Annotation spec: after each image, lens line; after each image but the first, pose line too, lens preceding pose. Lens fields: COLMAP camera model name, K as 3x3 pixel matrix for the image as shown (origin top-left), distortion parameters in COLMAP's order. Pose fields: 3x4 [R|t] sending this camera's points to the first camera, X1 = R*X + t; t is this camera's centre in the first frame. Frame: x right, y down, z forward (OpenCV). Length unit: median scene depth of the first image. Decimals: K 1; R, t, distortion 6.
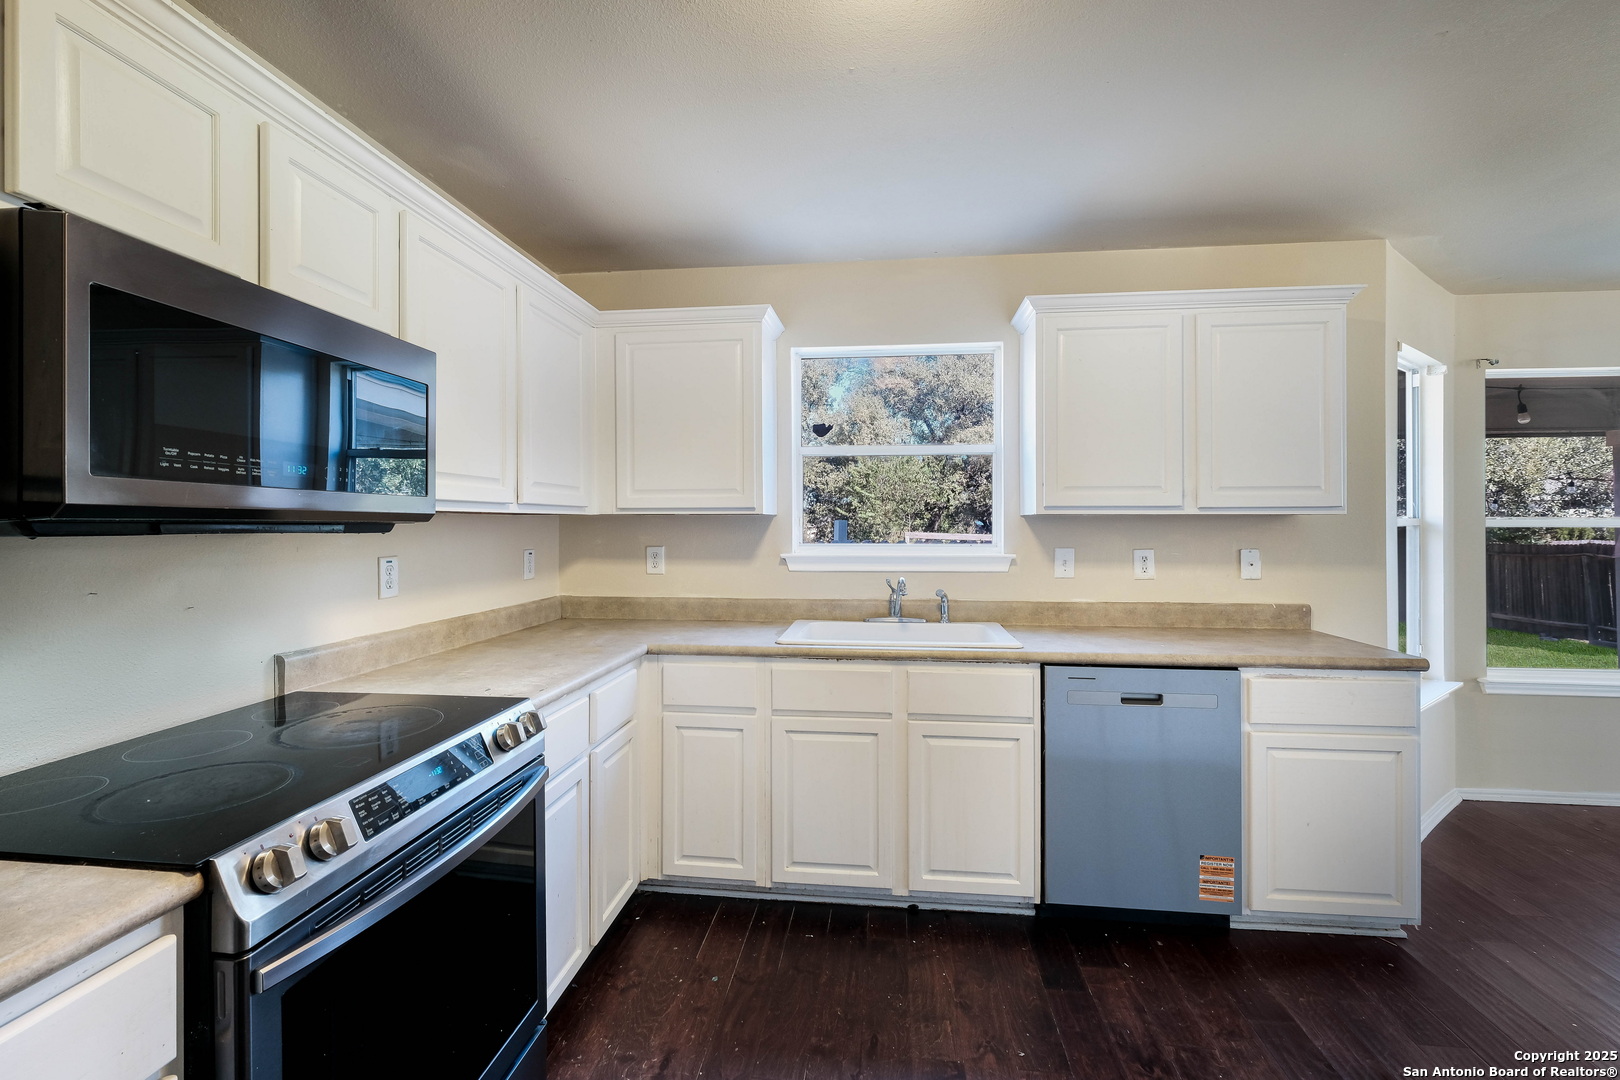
lens RADIAL K [[711.0, 0, 809.7], [0, 711.0, 521.5], [0, 0, 1]] dist [-0.000308, -0.000284]
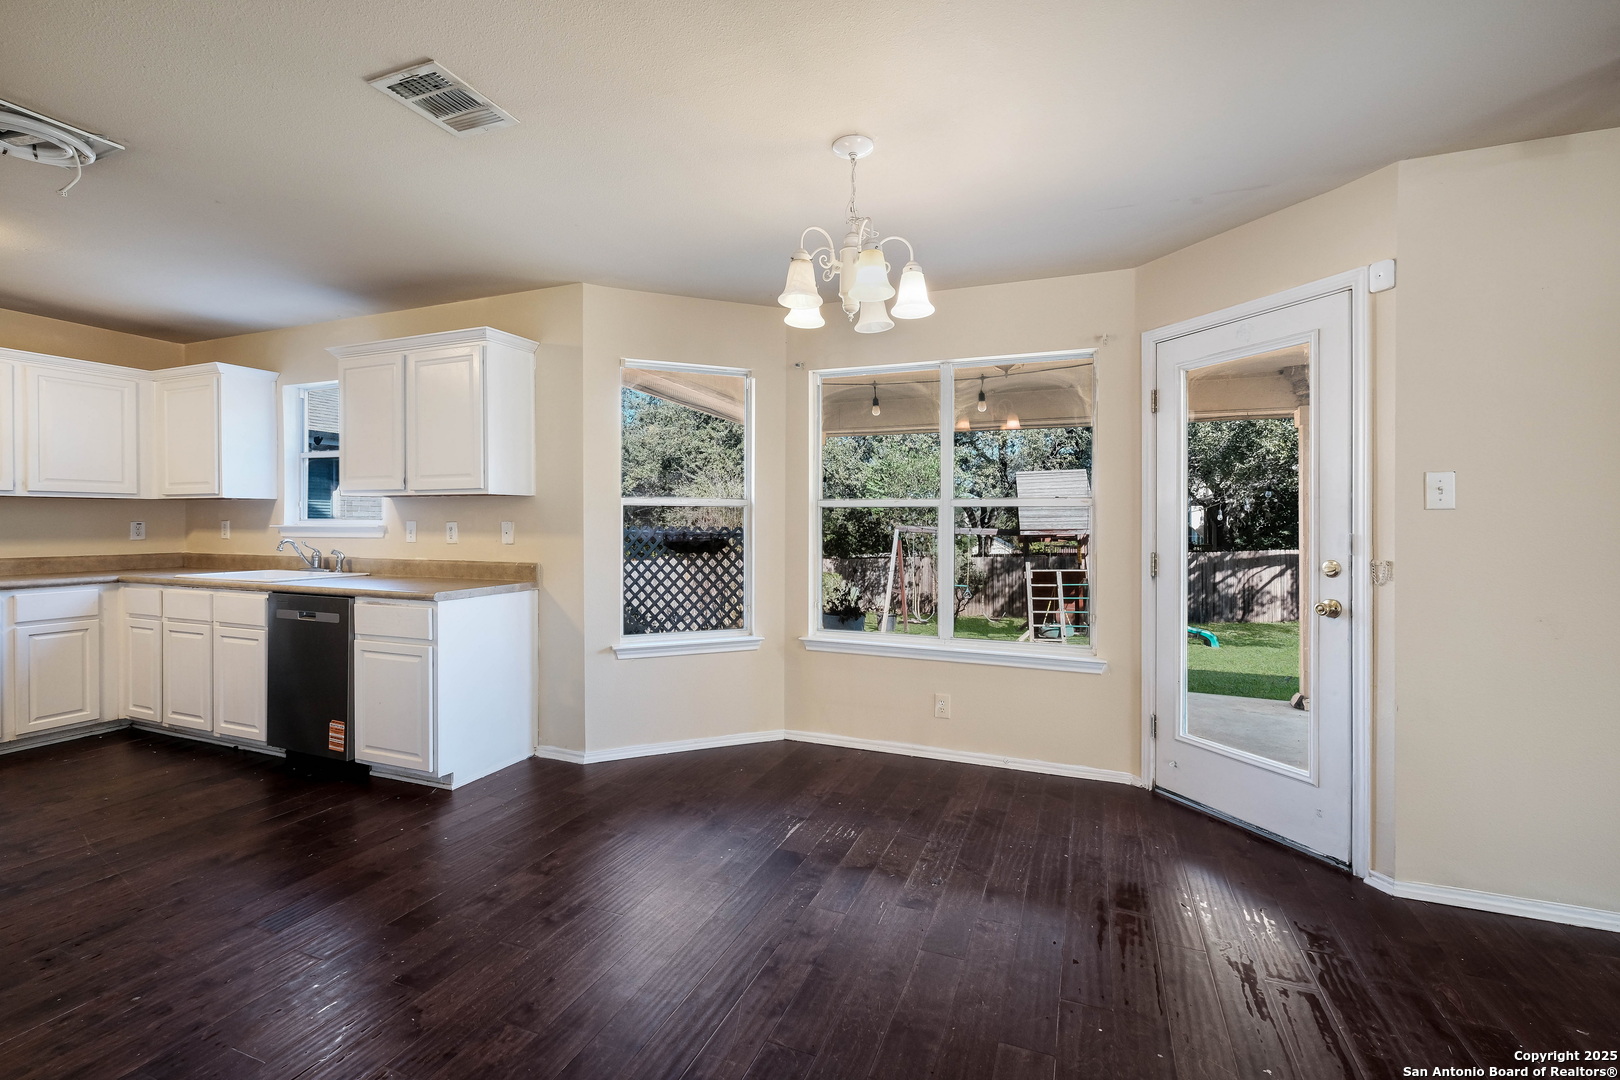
lens RADIAL K [[700.9, 0, 807.6], [0, 700.9, 525.8], [0, 0, 1]] dist [0.000433, -0.000173]
pose [[0.963970, 0.002700, -0.265998, 1.498839], [-0.001267, 0.999984, 0.005556, 0.038780], [0.266008, -0.005019, 0.963958, -0.125605]]
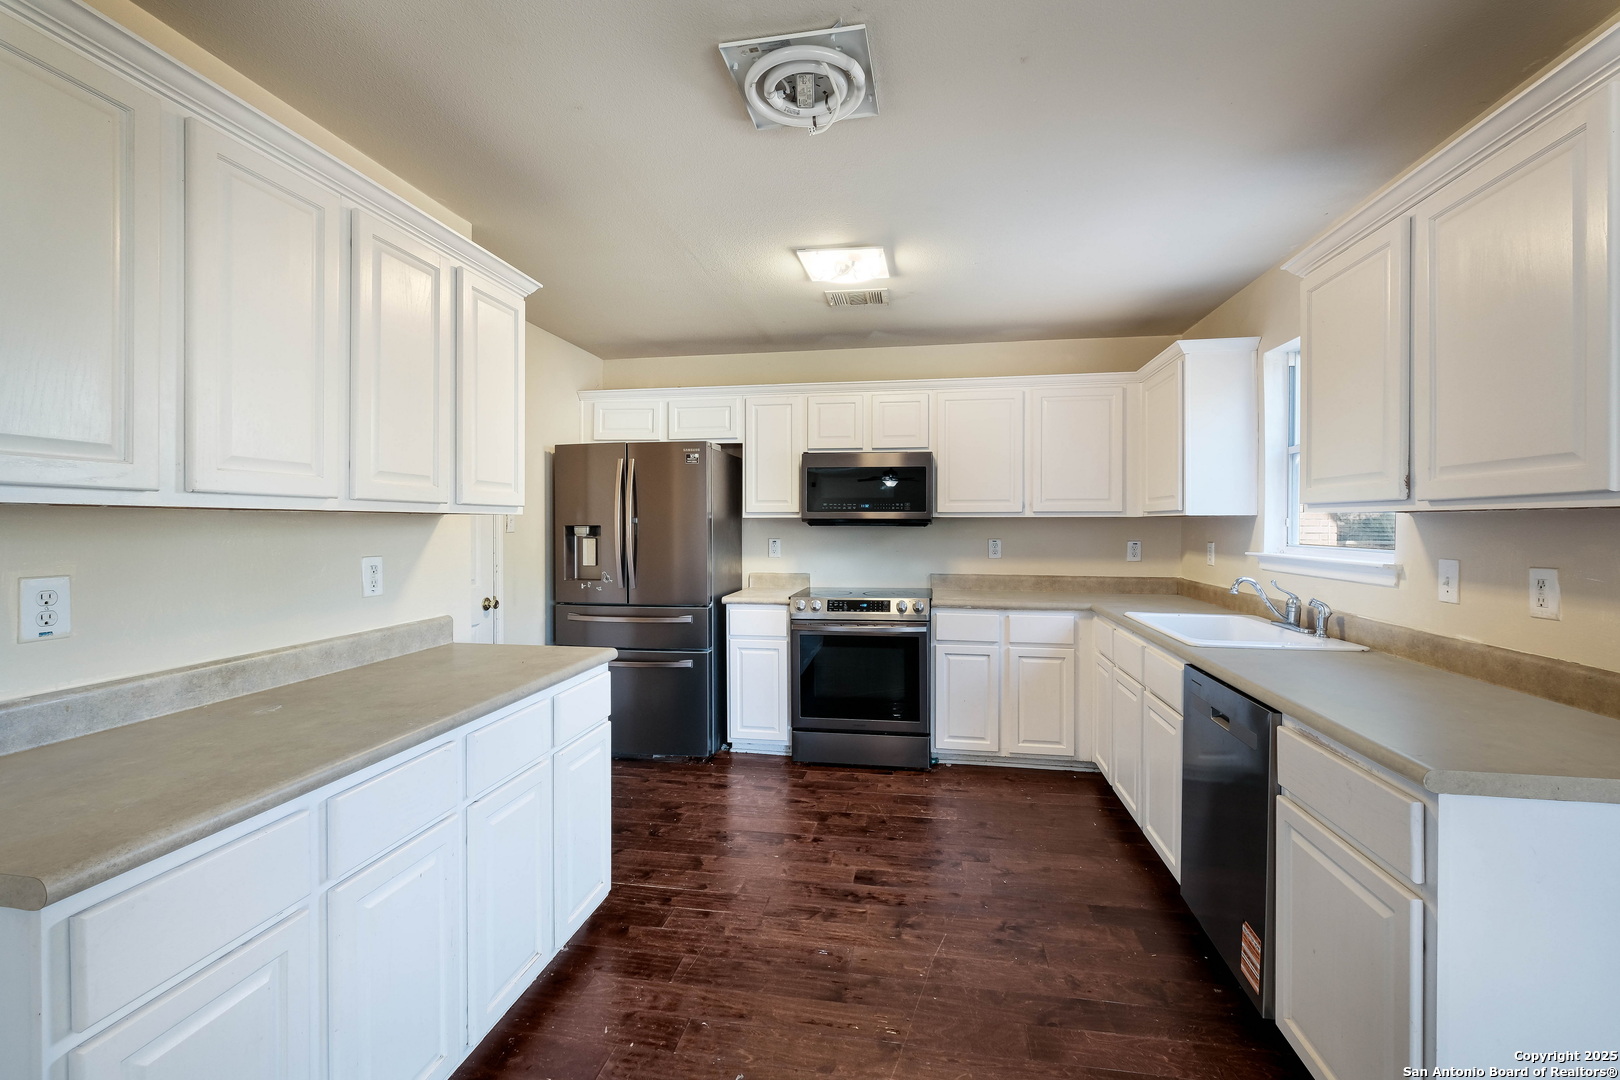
lens RADIAL K [[700.9, 0, 807.6], [0, 700.9, 525.8], [0, 0, 1]] dist [0.000433, -0.000173]
pose [[-0.059086, 0.004711, -0.998242, 1.097723], [-0.000326, 0.999989, 0.004739, 0.001243], [0.998253, 0.000605, -0.059083, 0.417159]]
